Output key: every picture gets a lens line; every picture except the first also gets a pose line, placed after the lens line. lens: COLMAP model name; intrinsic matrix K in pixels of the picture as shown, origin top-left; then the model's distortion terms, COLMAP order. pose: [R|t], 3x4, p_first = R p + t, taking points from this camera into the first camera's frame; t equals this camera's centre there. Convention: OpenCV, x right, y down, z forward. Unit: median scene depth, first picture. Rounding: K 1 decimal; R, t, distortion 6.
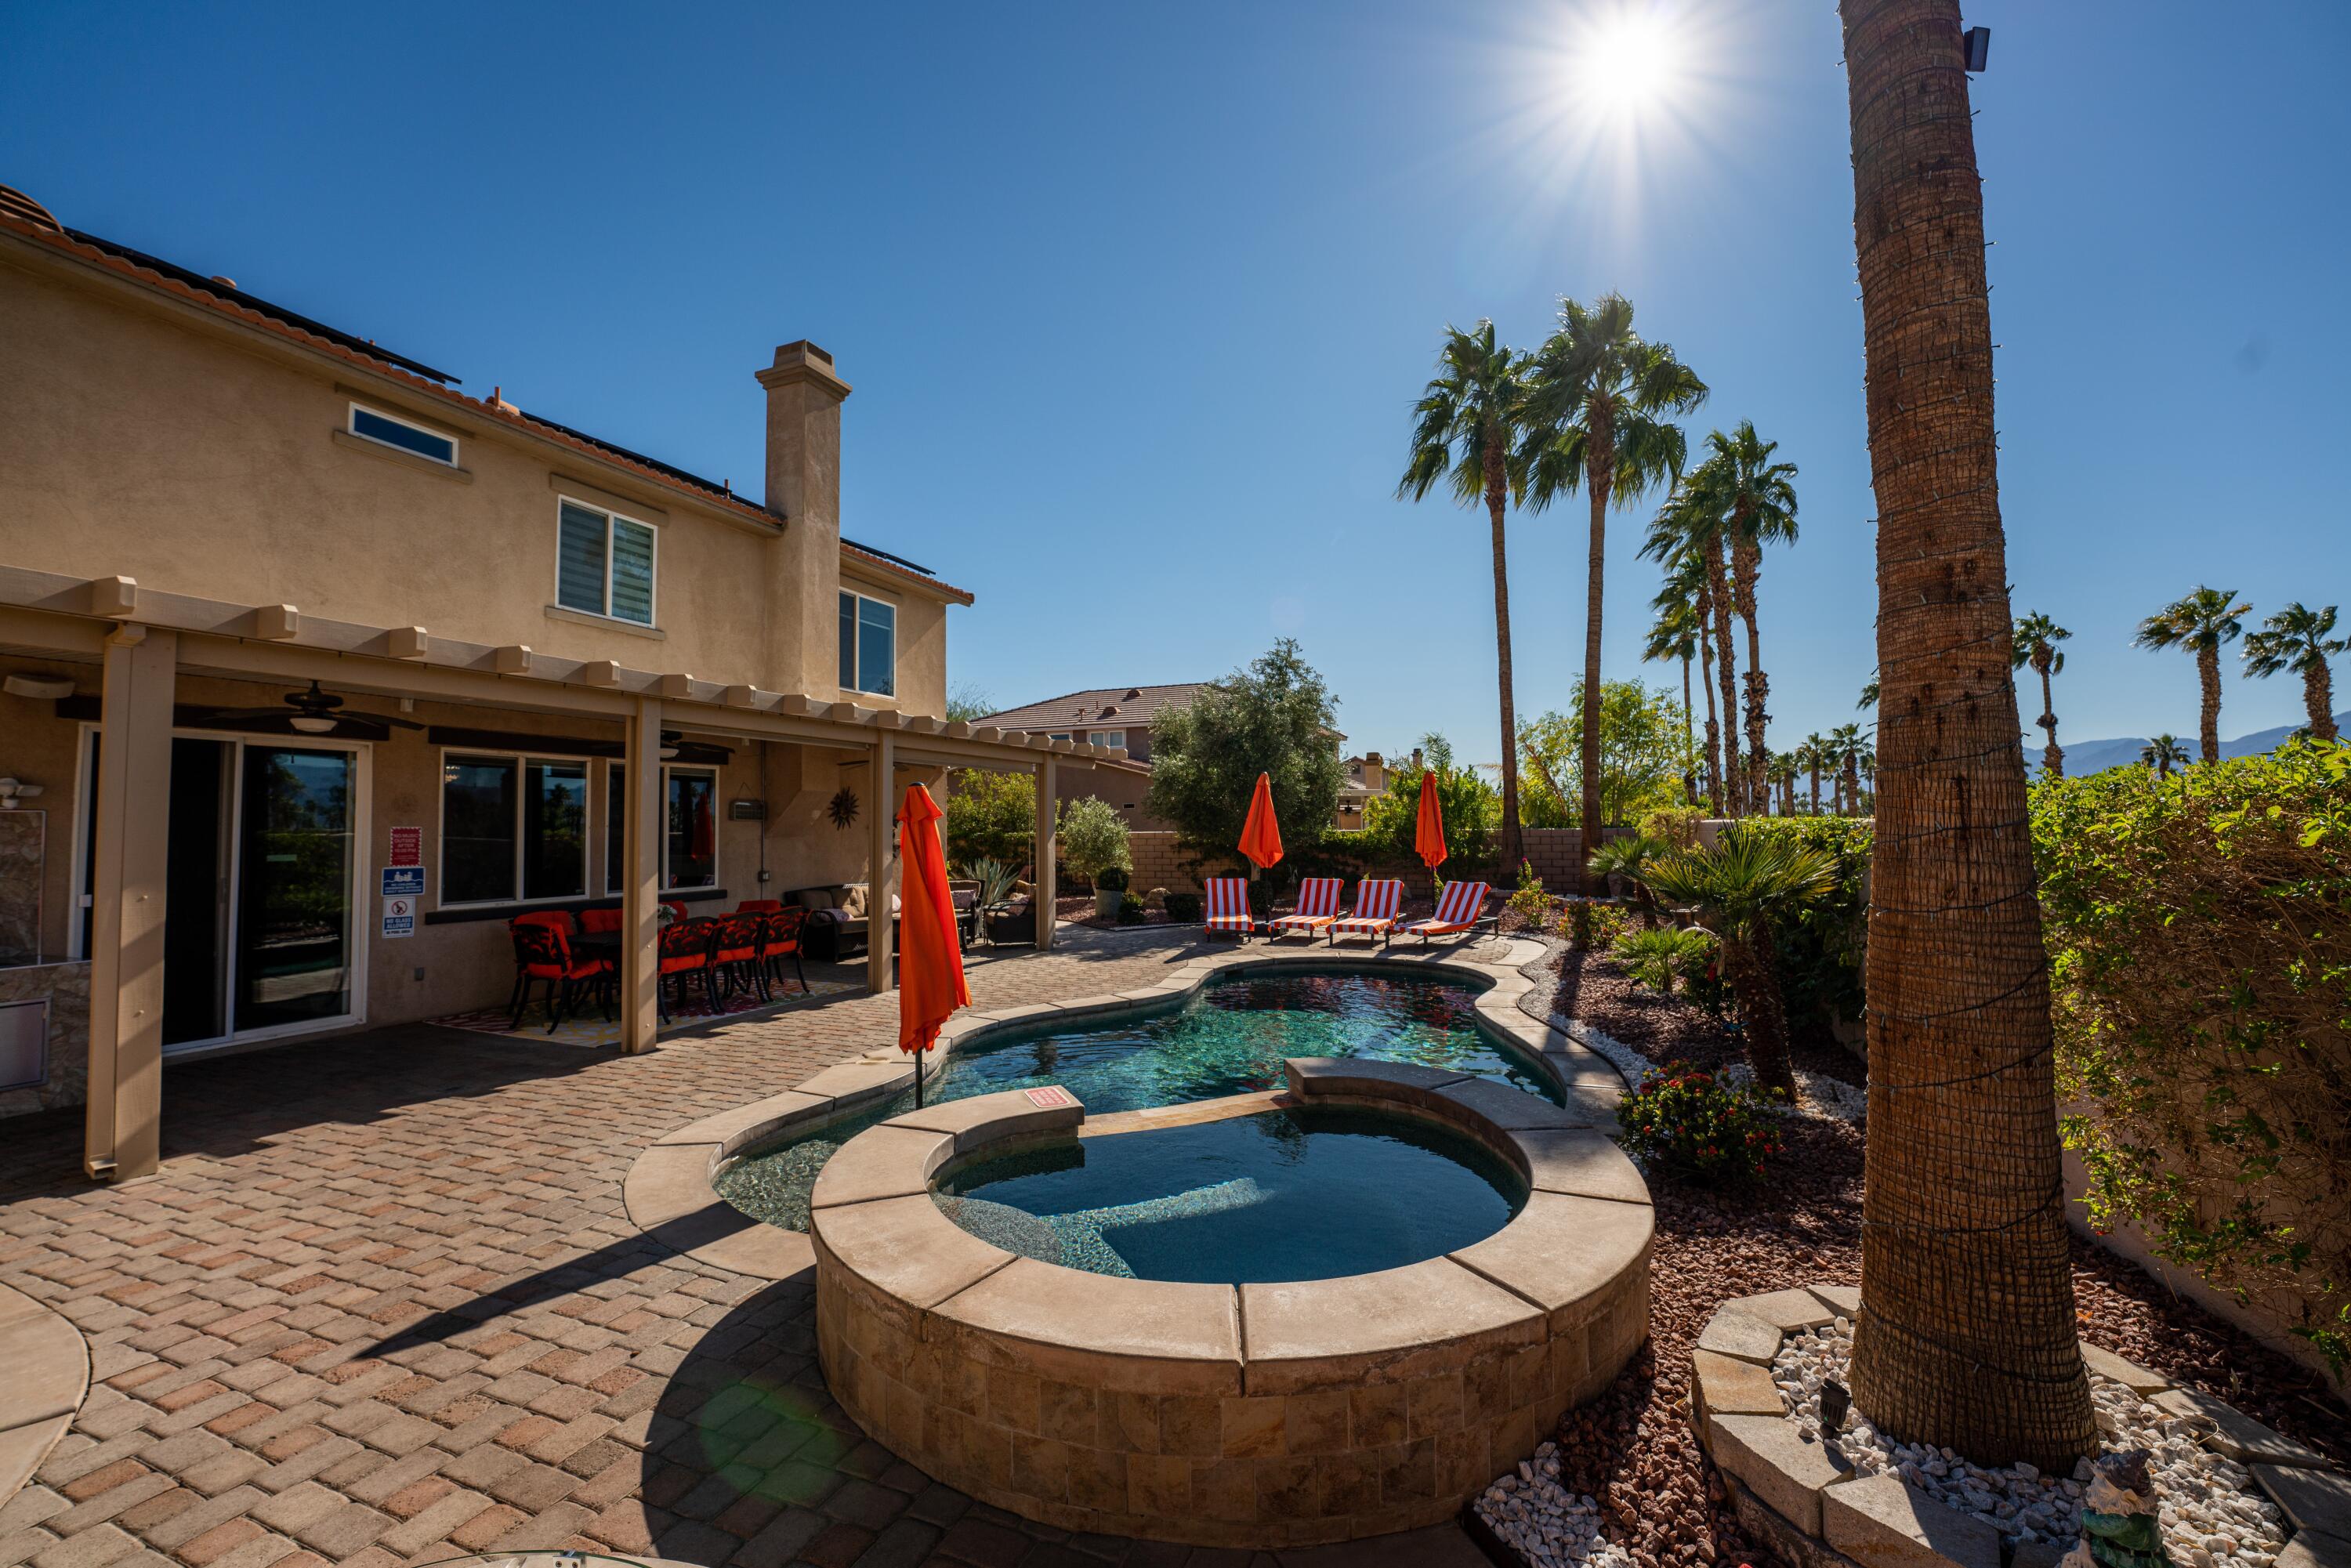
lens RADIAL K [[943.6, 0, 1179.3], [0, 943.6, 779.5], [0, 0, 1]] dist [-0.030549, 0.003510]
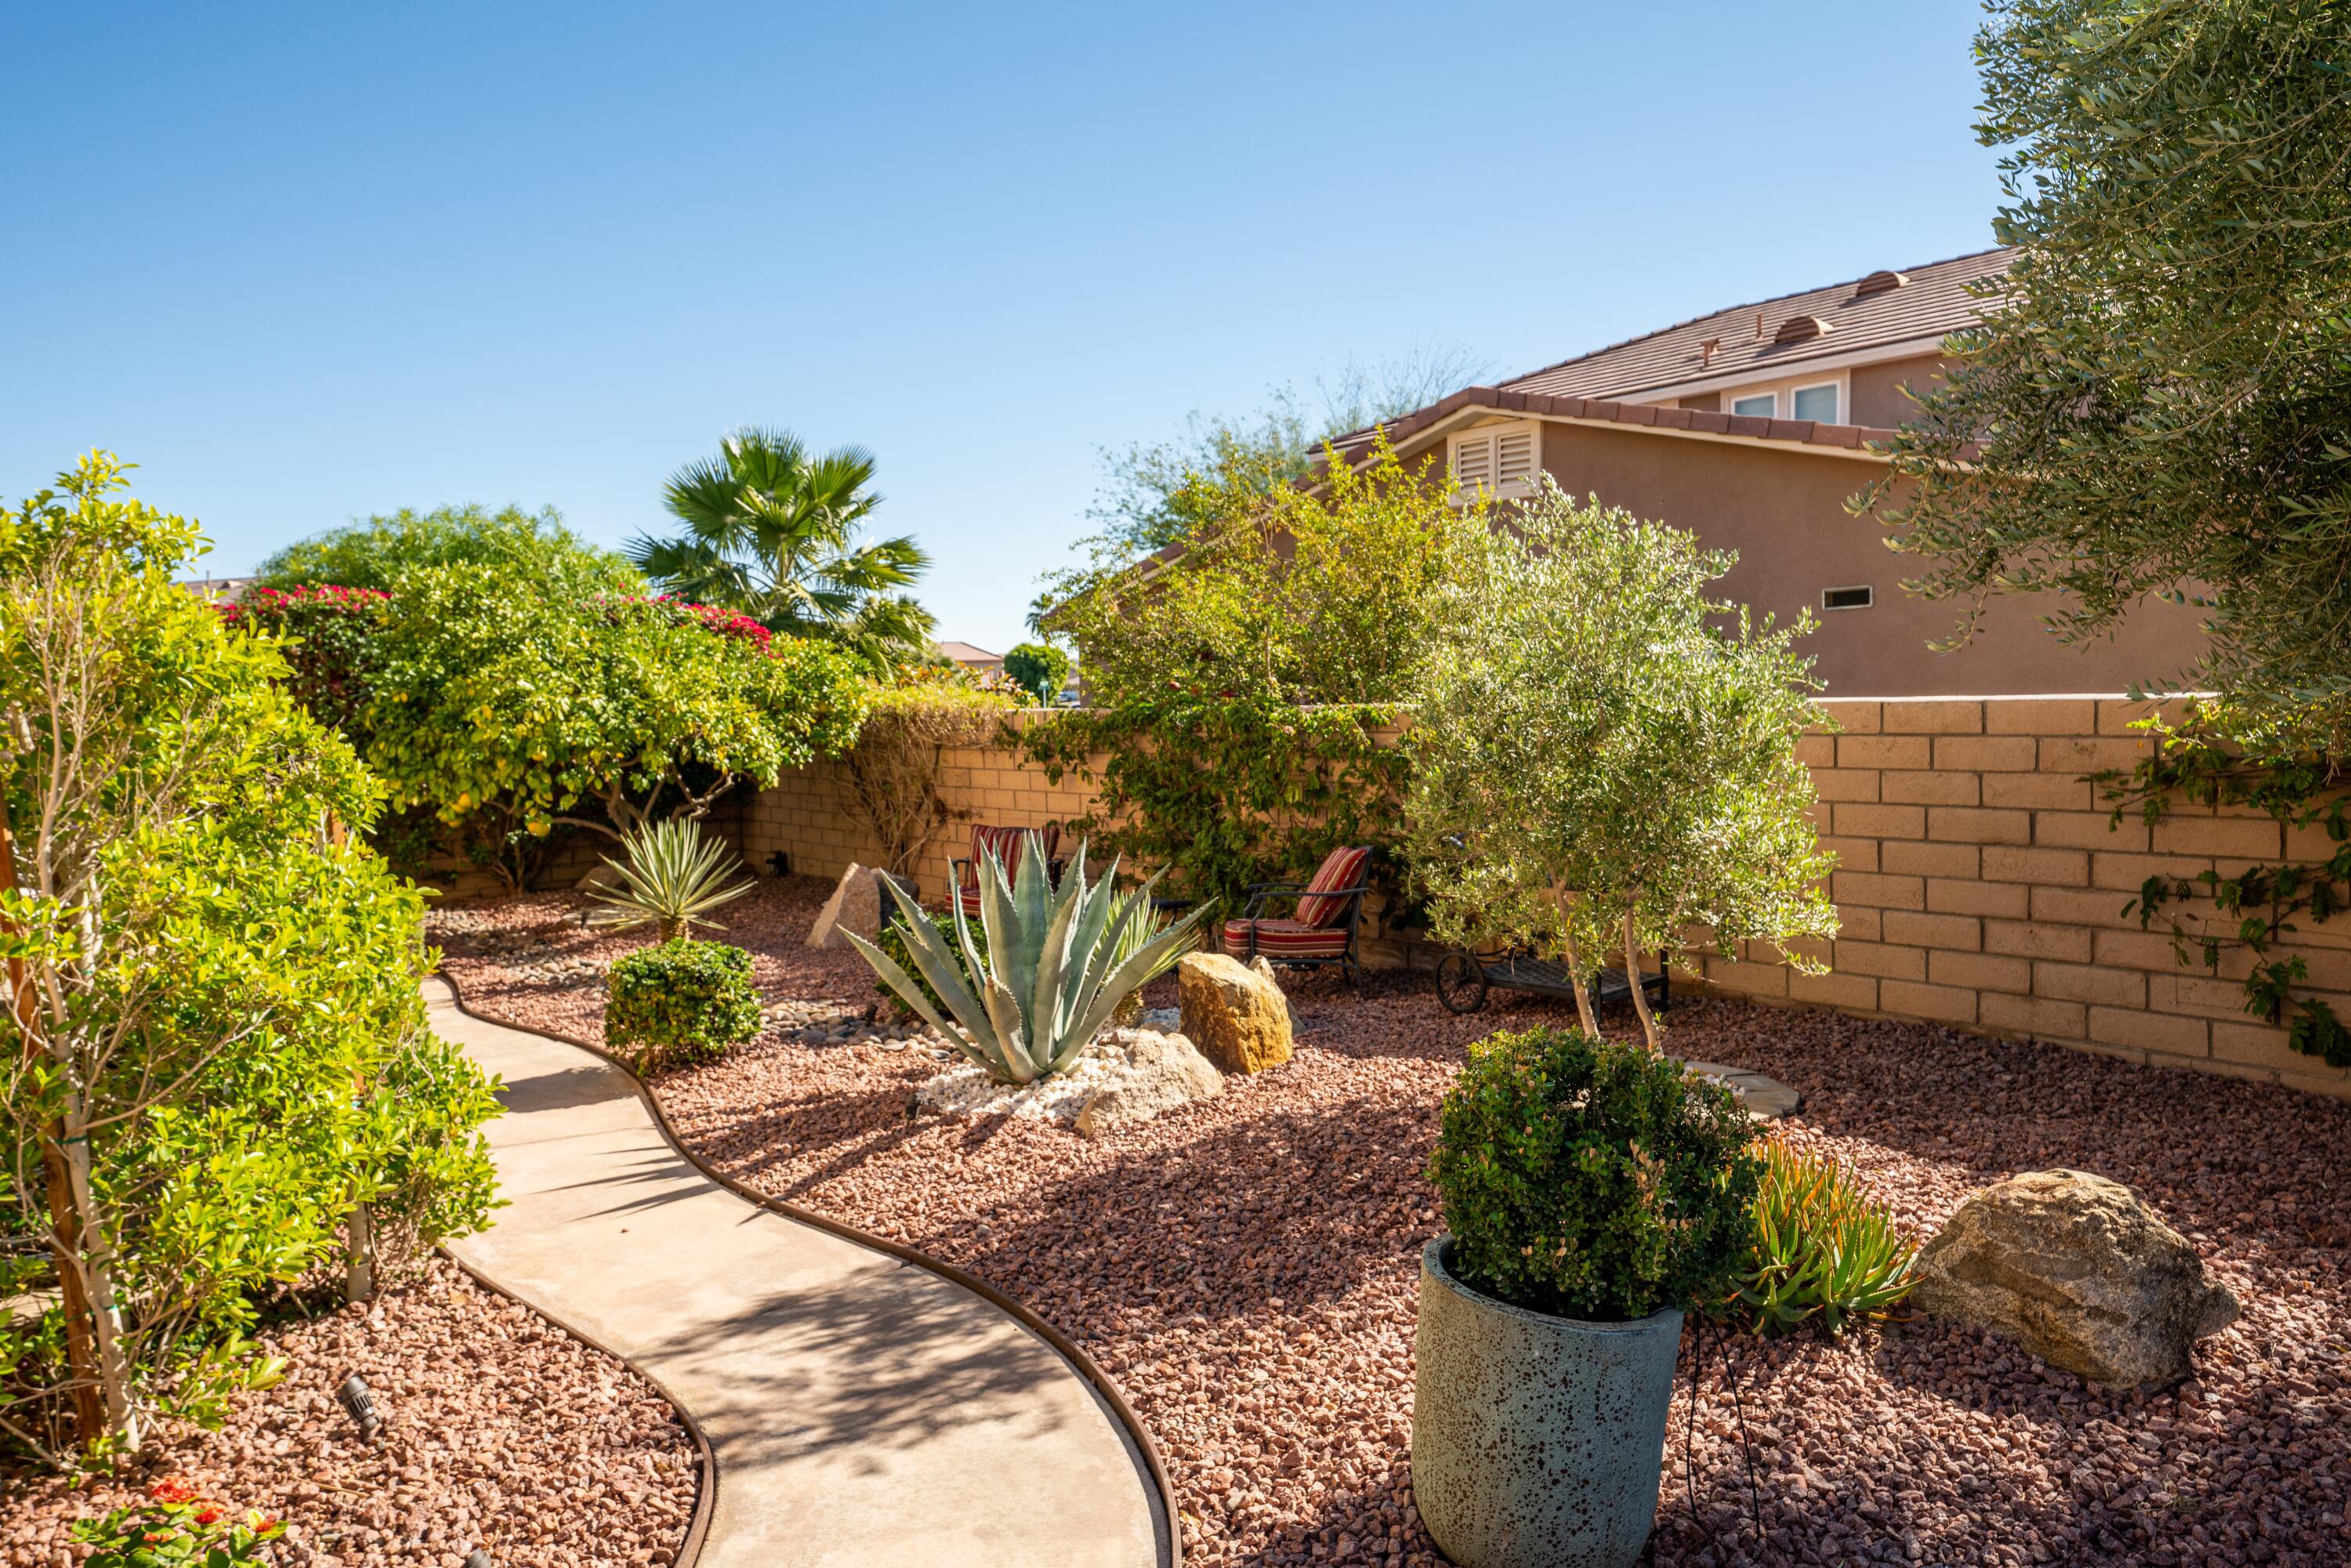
lens RADIAL K [[1535.7, 0, 1170.7], [0, 1535.7, 782.9], [0, 0, 1]] dist [0.006604, 0.001331]
pose [[0.886299, 0.015526, -0.462853, -0.071072], [0.036570, 0.993970, 0.103370, 0.095749], [0.461667, -0.108543, 0.880387, 1.768056]]
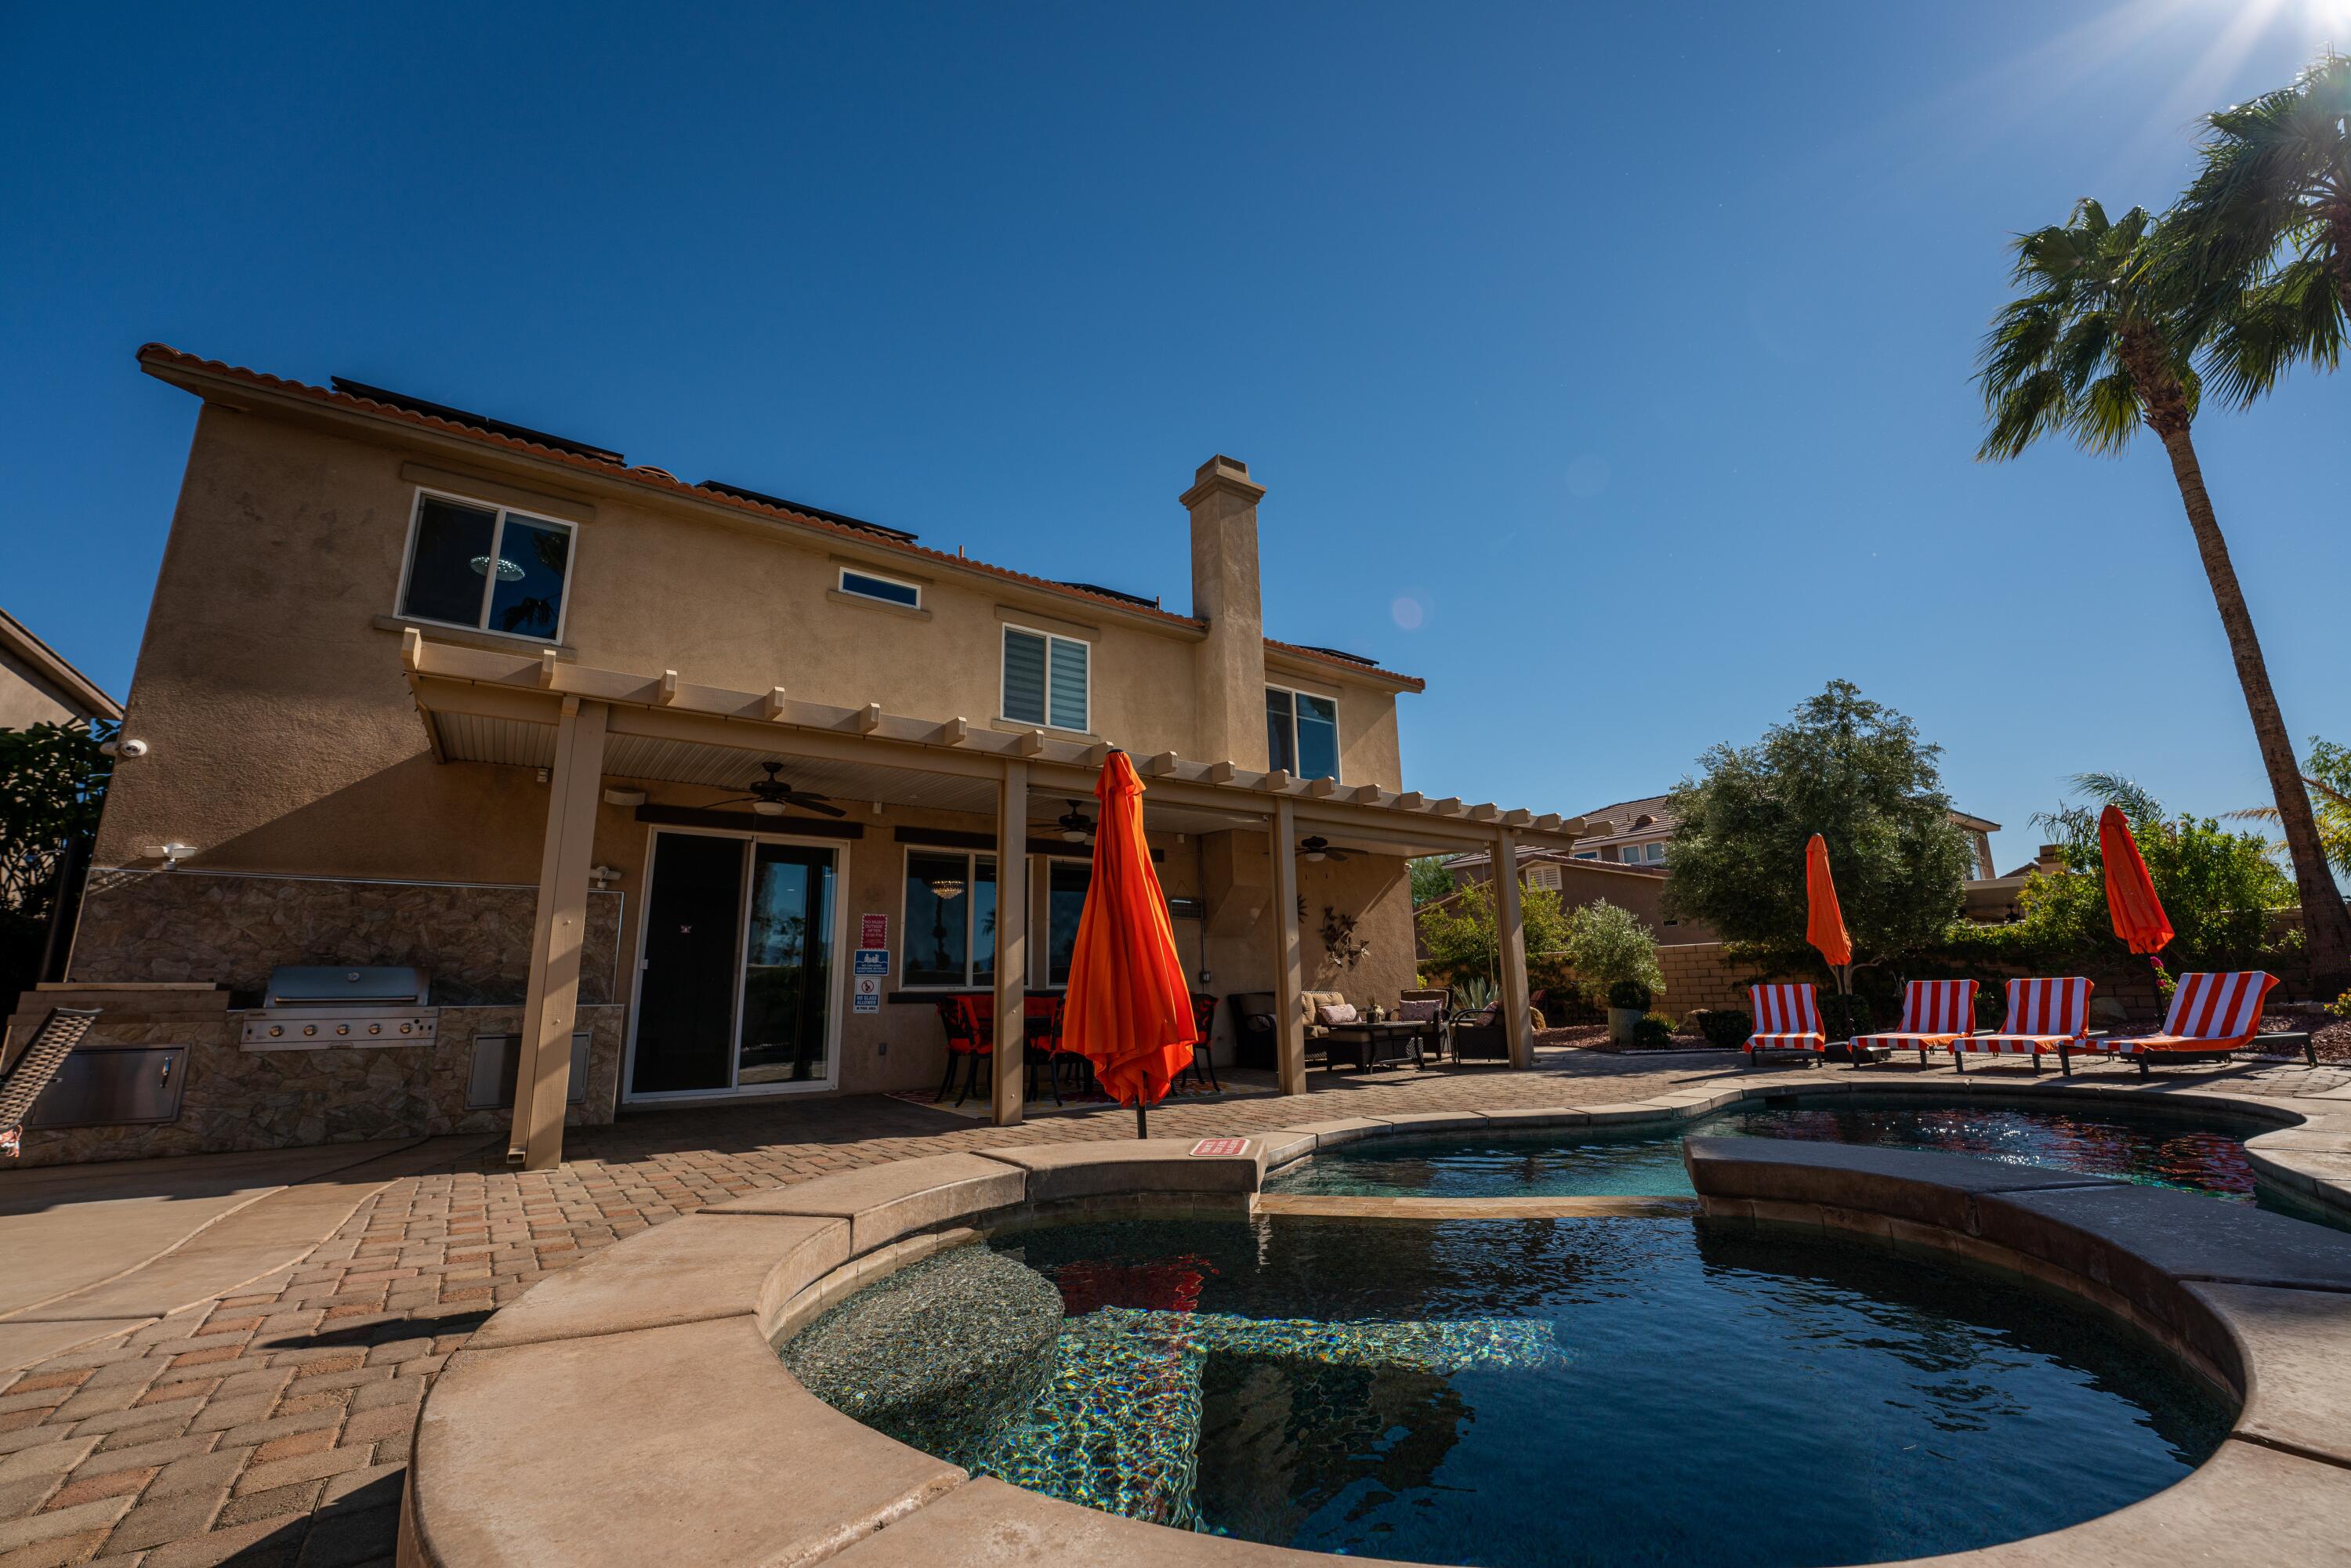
lens RADIAL K [[943.6, 0, 1183.2], [0, 943.6, 778.3], [0, 0, 1]] dist [-0.030549, 0.003510]
pose [[0.842925, -0.128139, -0.522549, 0.106677], [0.039604, 0.983368, -0.177256, 0.106821], [0.536571, 0.128718, 0.833980, 0.220316]]
